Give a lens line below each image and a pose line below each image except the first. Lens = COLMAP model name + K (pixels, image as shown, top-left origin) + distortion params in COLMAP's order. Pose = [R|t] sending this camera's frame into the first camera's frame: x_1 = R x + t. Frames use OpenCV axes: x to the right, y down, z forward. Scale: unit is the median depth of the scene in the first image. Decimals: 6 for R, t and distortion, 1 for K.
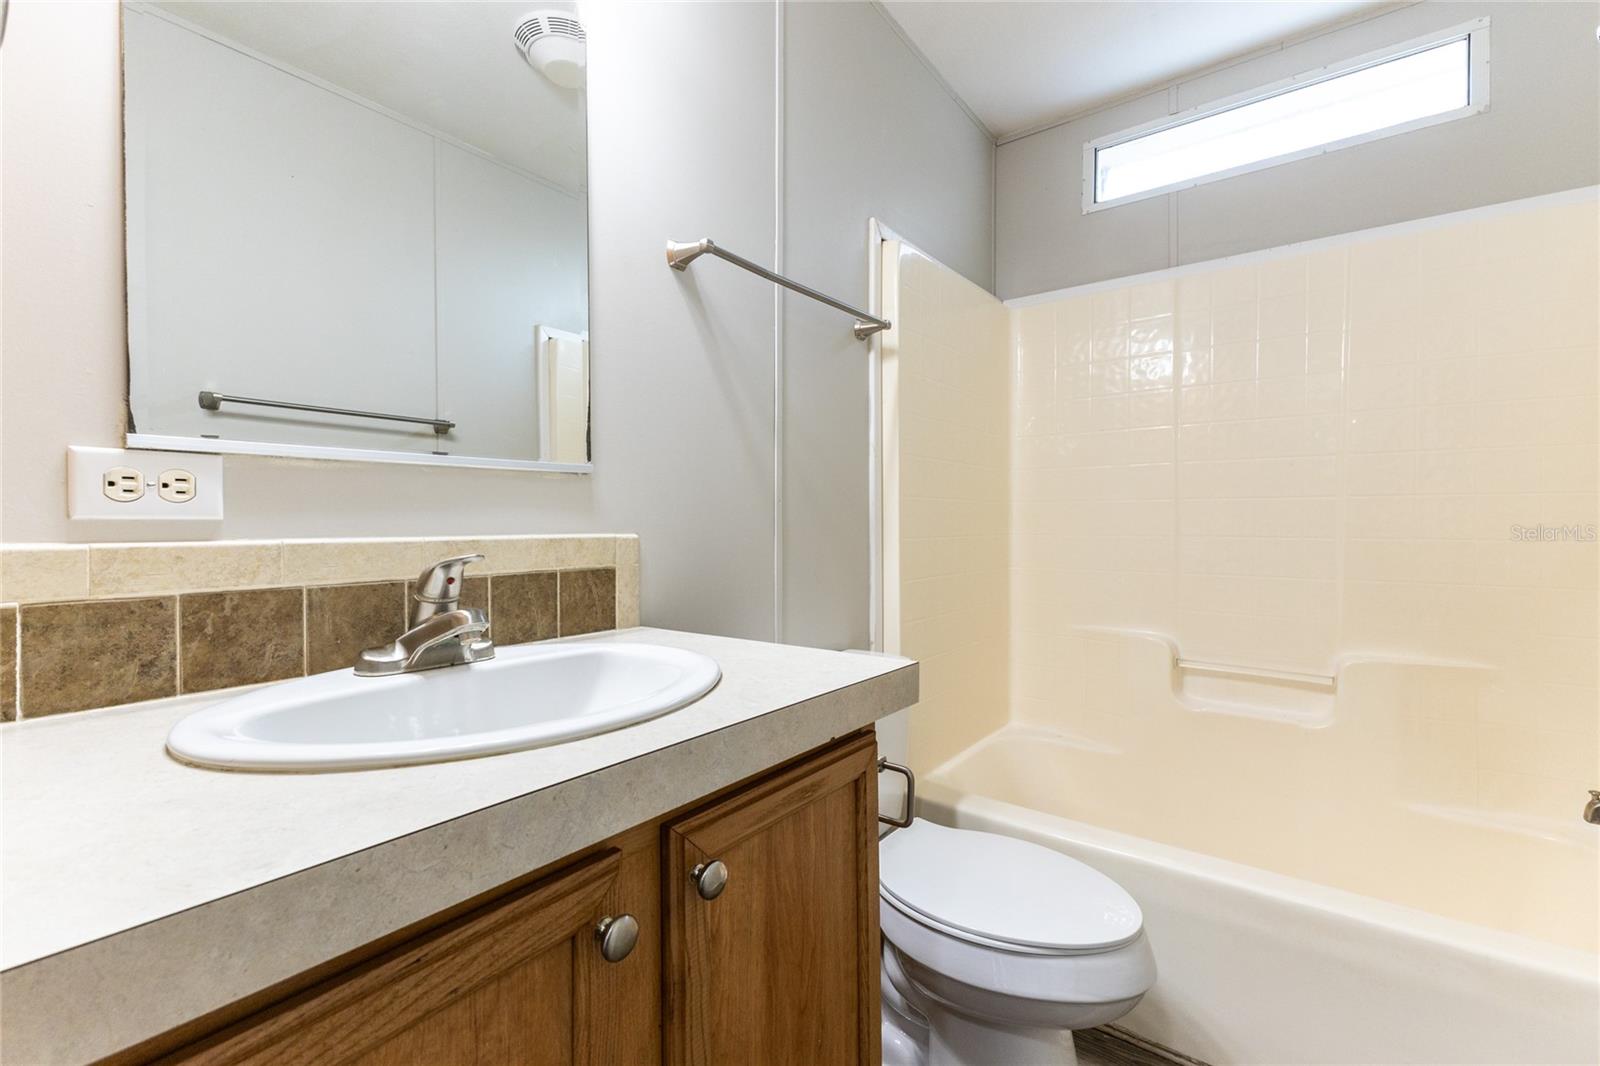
lens RADIAL K [[693.0, 0, 803.1], [0, 693.0, 528.2], [0, 0, 1]] dist [0.003456, -0.000720]
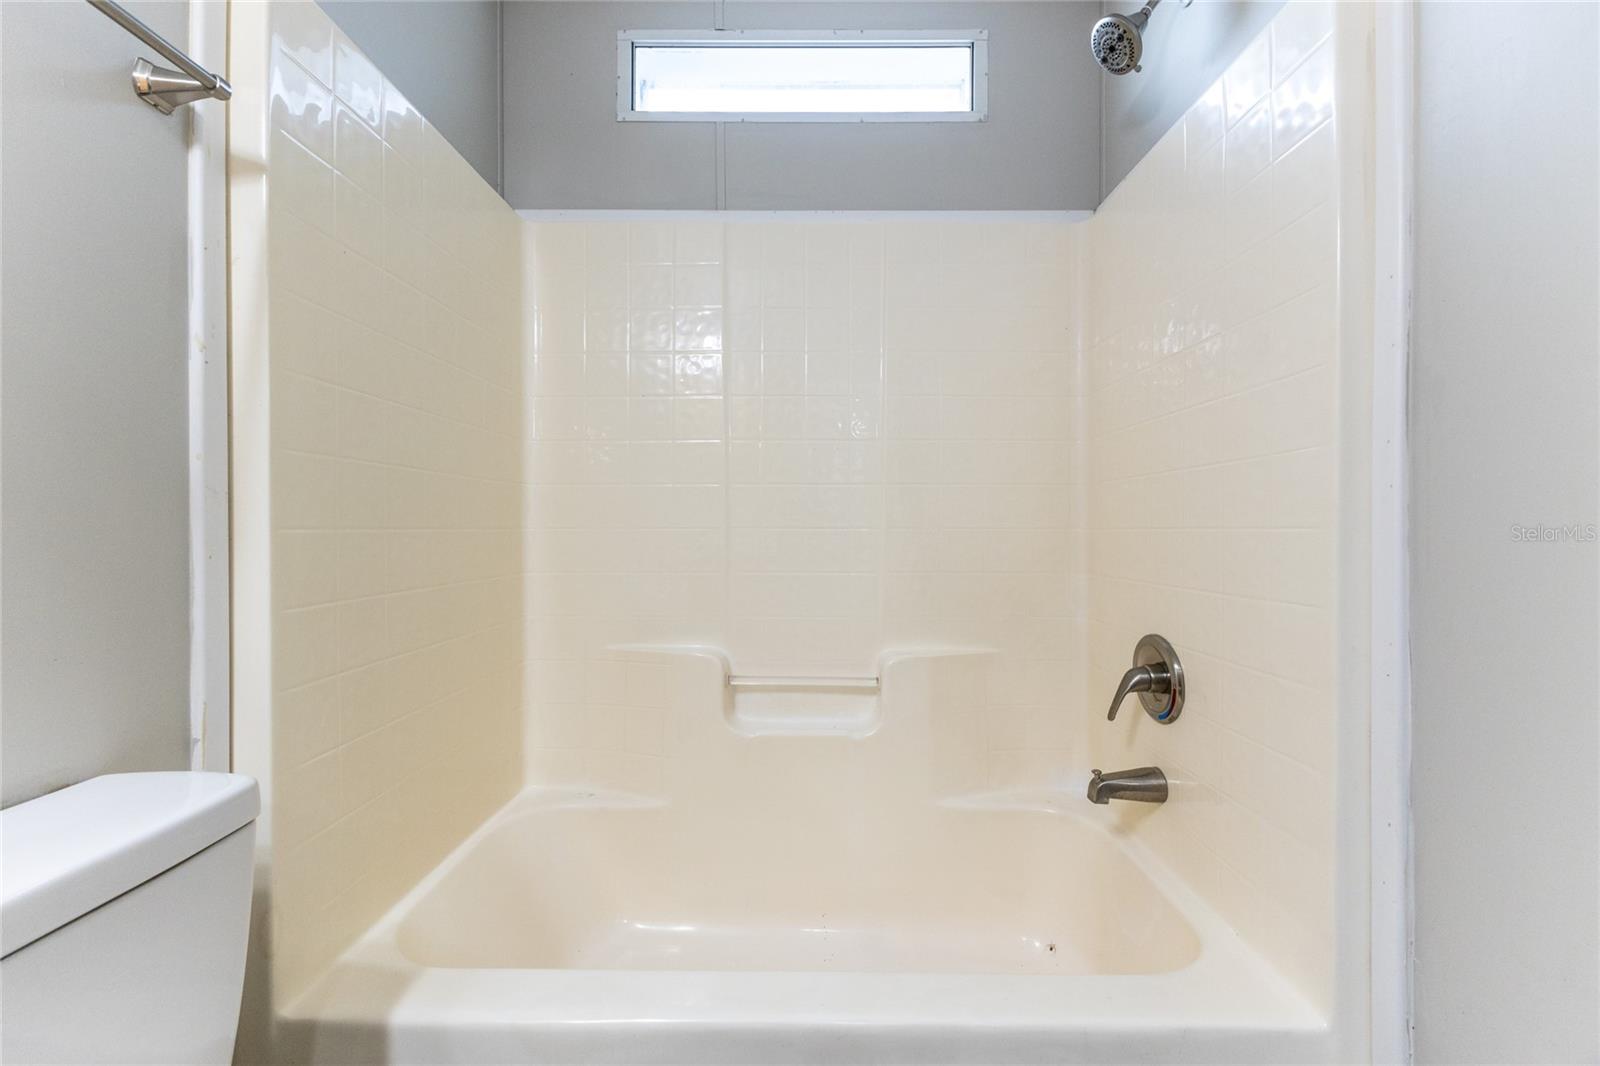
lens RADIAL K [[693.0, 0, 806.4], [0, 693.0, 528.6], [0, 0, 1]] dist [0.003456, -0.000720]
pose [[0.807017, -0.003123, 0.590521, 0.129472], [0.006067, 0.999977, -0.003004, 0.016018], [-0.590498, 0.006007, 0.807017, 0.284732]]
